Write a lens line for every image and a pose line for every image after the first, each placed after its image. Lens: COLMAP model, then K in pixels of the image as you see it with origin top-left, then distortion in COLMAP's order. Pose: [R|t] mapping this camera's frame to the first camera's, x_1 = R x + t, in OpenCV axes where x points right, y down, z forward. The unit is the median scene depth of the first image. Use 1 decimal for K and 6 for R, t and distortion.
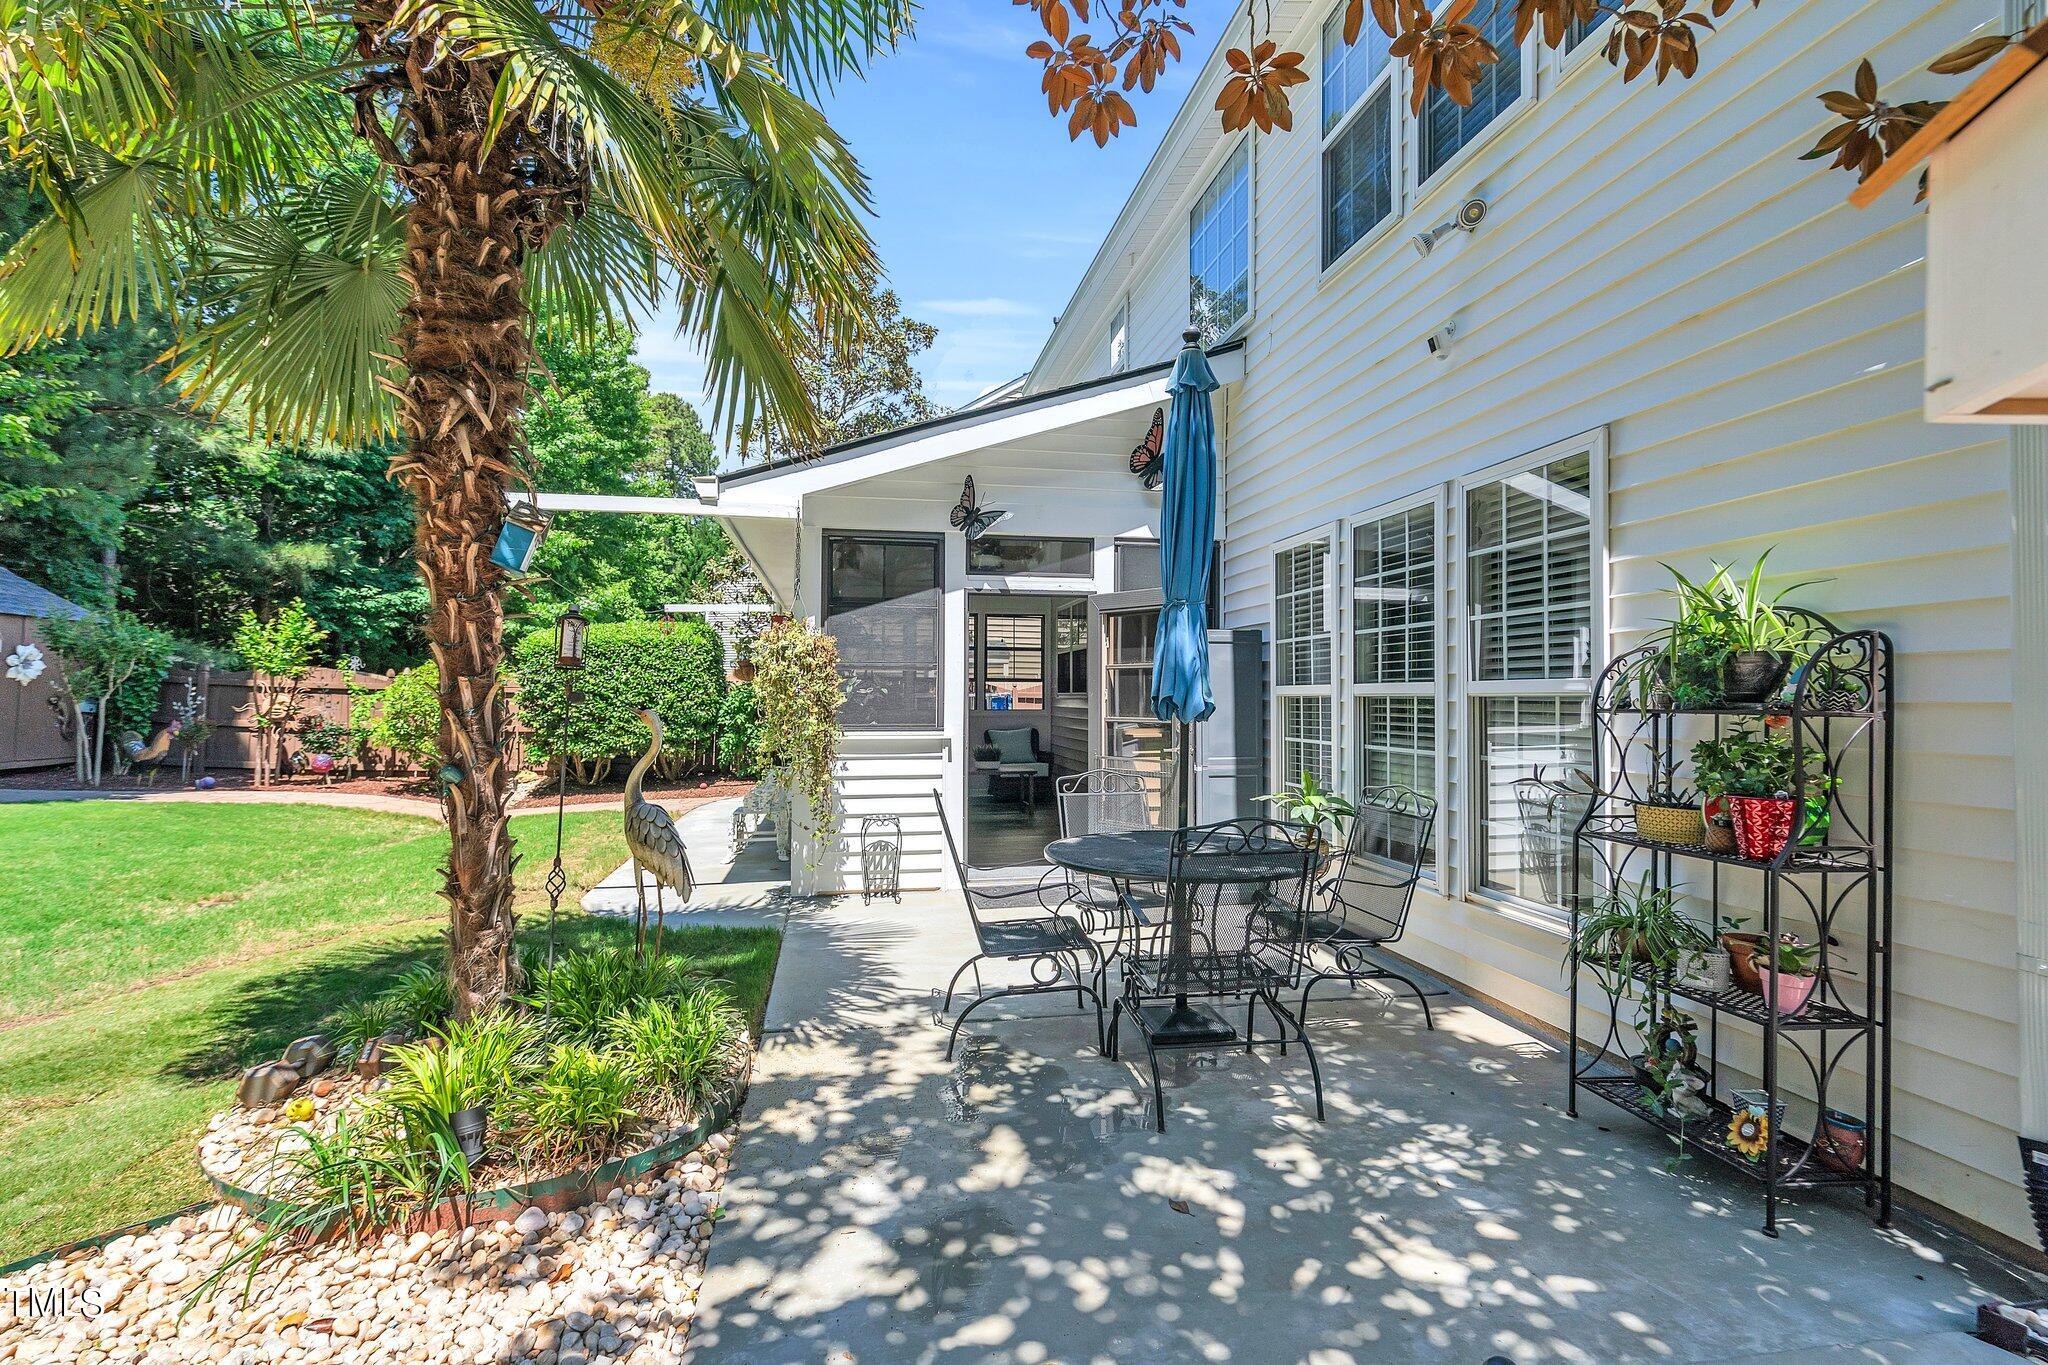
lens RADIAL K [[934.9, 0, 1029.4], [0, 934.9, 686.7], [0, 0, 1]] dist [-0.001657, 0.001474]
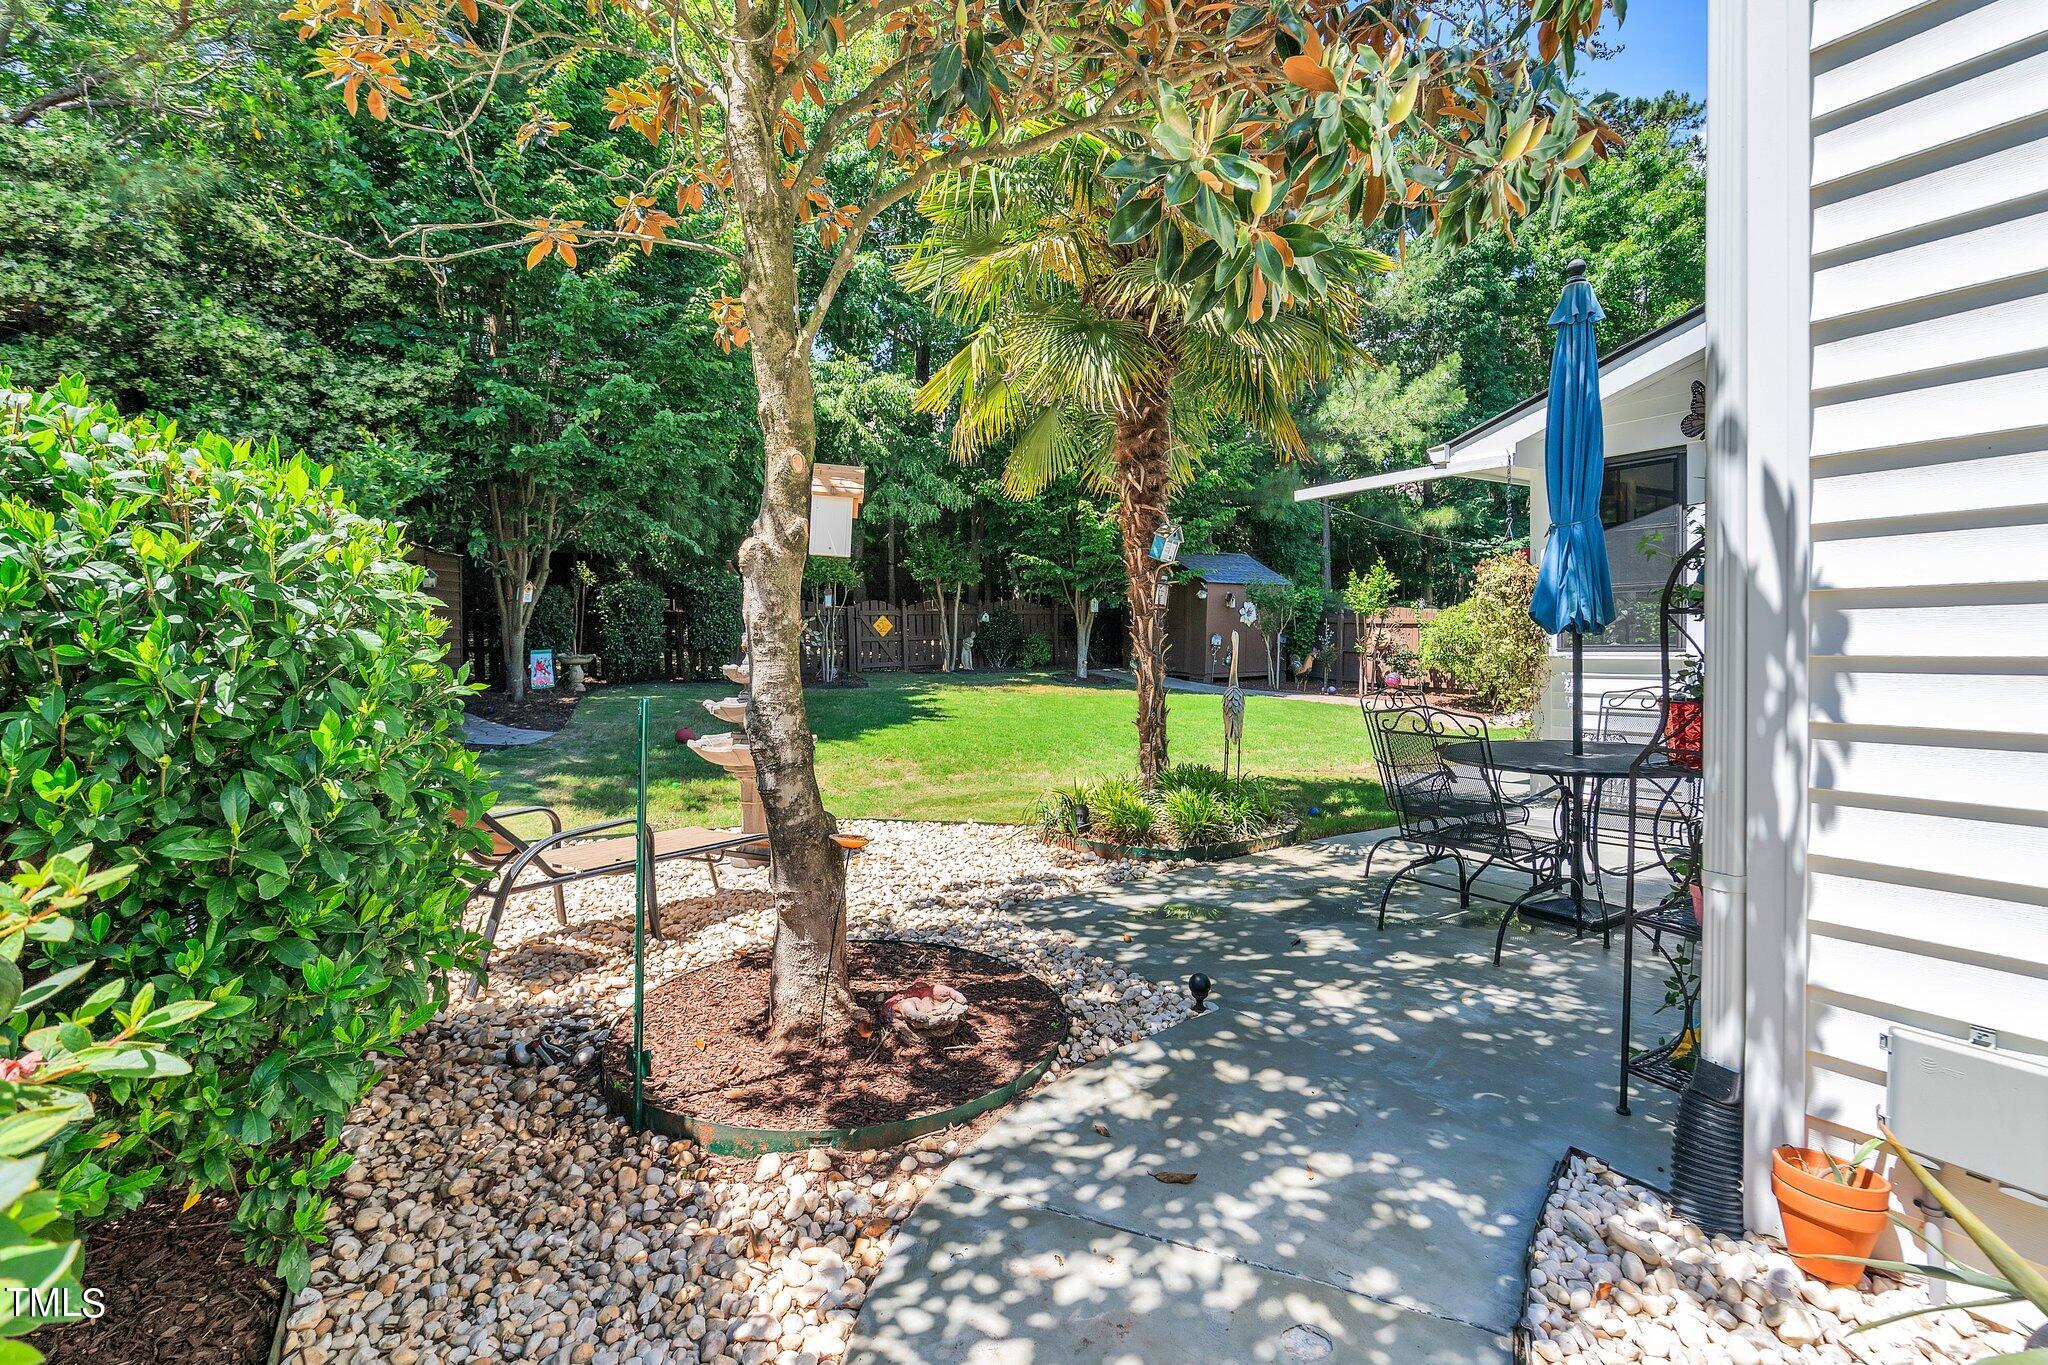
lens RADIAL K [[934.9, 0, 1029.4], [0, 934.9, 686.7], [0, 0, 1]] dist [-0.001657, 0.001474]
pose [[0.387096, 0.037163, -0.921290, 1.216131], [0.028607, 0.998222, 0.052286, 0.029913], [0.921596, -0.046595, 0.385345, 0.006497]]
